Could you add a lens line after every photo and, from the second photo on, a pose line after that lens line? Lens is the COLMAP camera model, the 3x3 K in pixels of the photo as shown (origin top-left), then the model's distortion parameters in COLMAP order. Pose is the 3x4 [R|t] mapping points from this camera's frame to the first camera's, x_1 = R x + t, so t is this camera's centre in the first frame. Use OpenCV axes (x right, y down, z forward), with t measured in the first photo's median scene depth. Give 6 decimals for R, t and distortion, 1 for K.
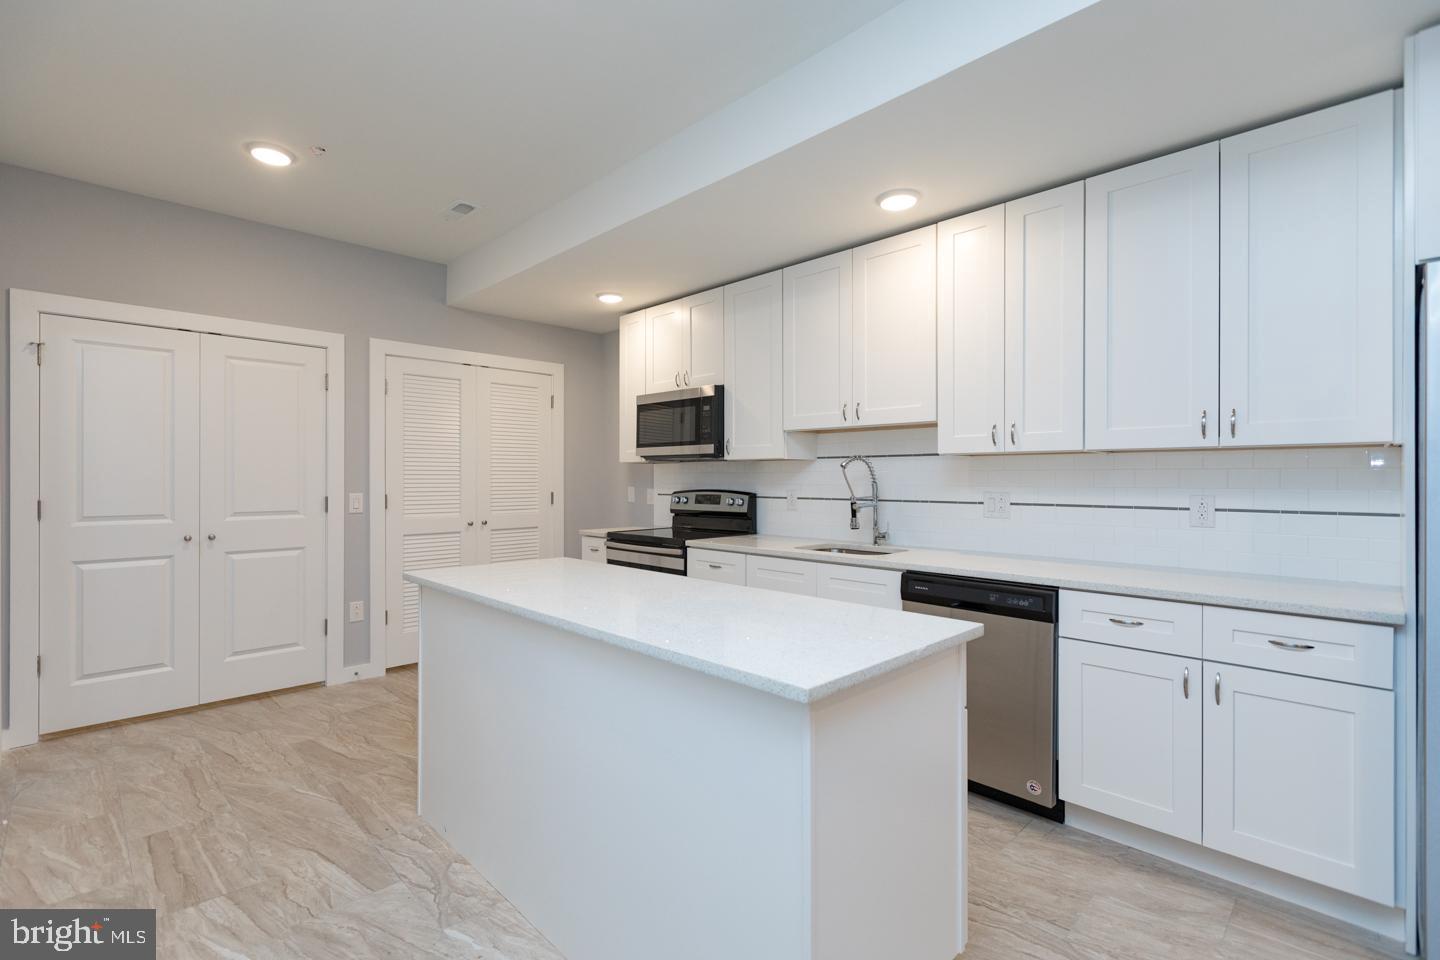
lens RADIAL K [[653.6, 0, 715.8], [0, 653.6, 476.6], [0, 0, 1]] dist [0.000609, -0.000281]
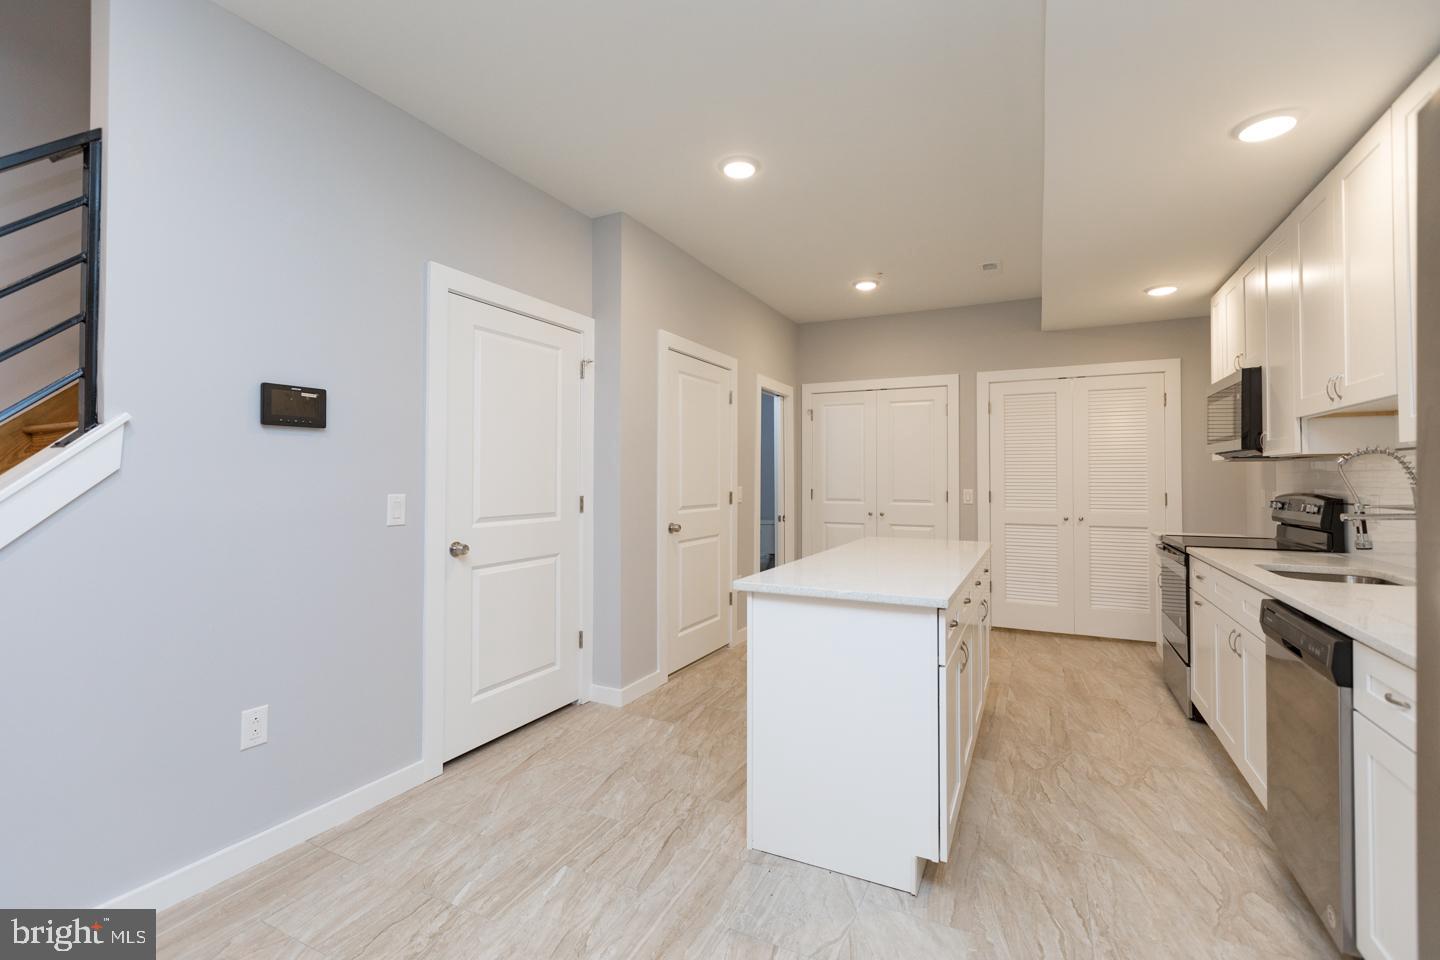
lens RADIAL K [[643.2, 0, 716.8], [0, 643.2, 465.5], [0, 0, 1]] dist [0.001614, -0.000552]
pose [[0.320967, -0.017511, -0.946929, 0.604693], [0.000588, 0.999833, -0.018290, 0.000305], [0.947090, 0.005313, 0.320923, 0.092790]]
